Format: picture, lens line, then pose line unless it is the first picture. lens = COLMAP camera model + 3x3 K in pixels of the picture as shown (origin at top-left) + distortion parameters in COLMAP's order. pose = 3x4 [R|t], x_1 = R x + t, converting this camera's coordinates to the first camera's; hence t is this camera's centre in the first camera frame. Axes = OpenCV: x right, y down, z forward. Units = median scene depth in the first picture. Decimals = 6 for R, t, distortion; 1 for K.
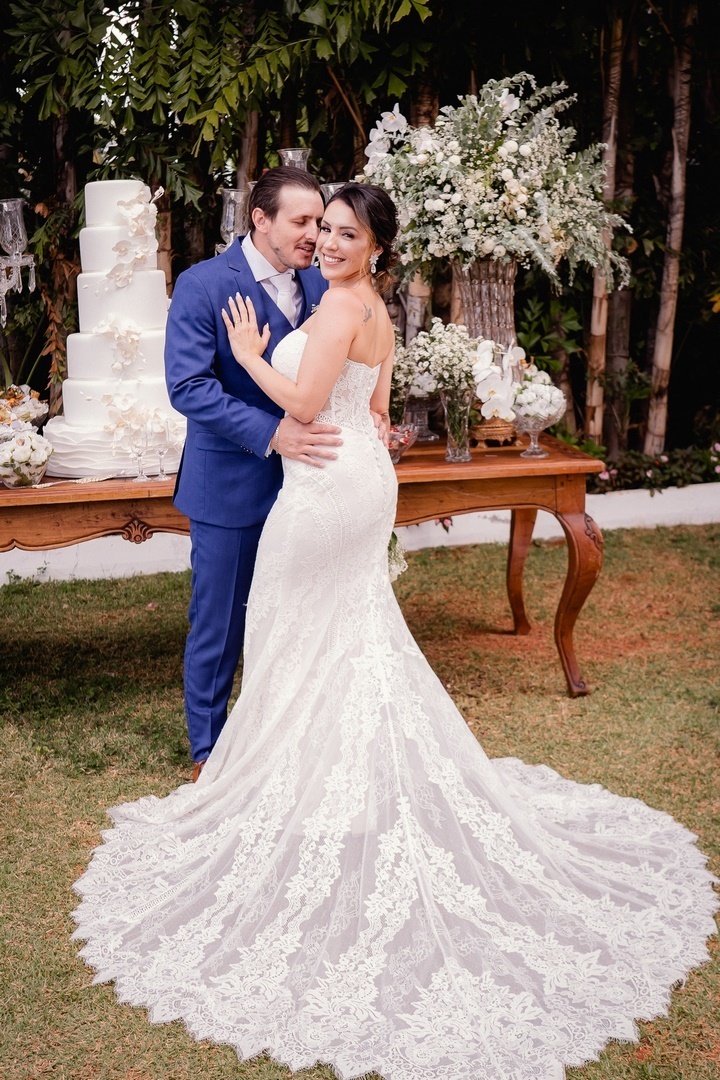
lens RADIAL K [[1425.7, 0, 357.7], [0, 1425.7, 530.1], [0, 0, 1]] dist [-0.148328, 0.010600]
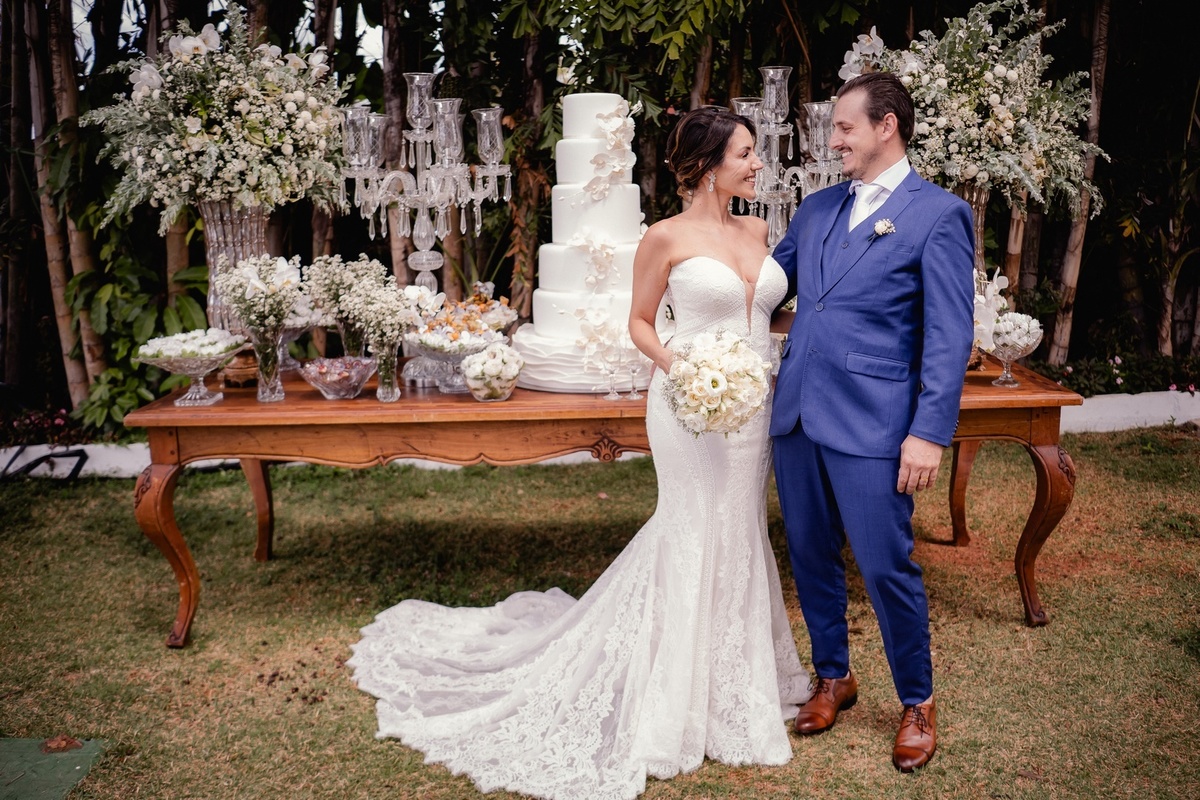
lens RADIAL K [[1093.5, 0, 651.6], [0, 1093.5, 352.9], [0, 0, 1]] dist [-0.141864, 0.011091]
pose [[0.997044, 0.036725, -0.067494, -0.073117], [-0.038304, 0.999018, -0.022246, -0.048716], [0.066610, 0.024765, 0.997472, 0.238751]]
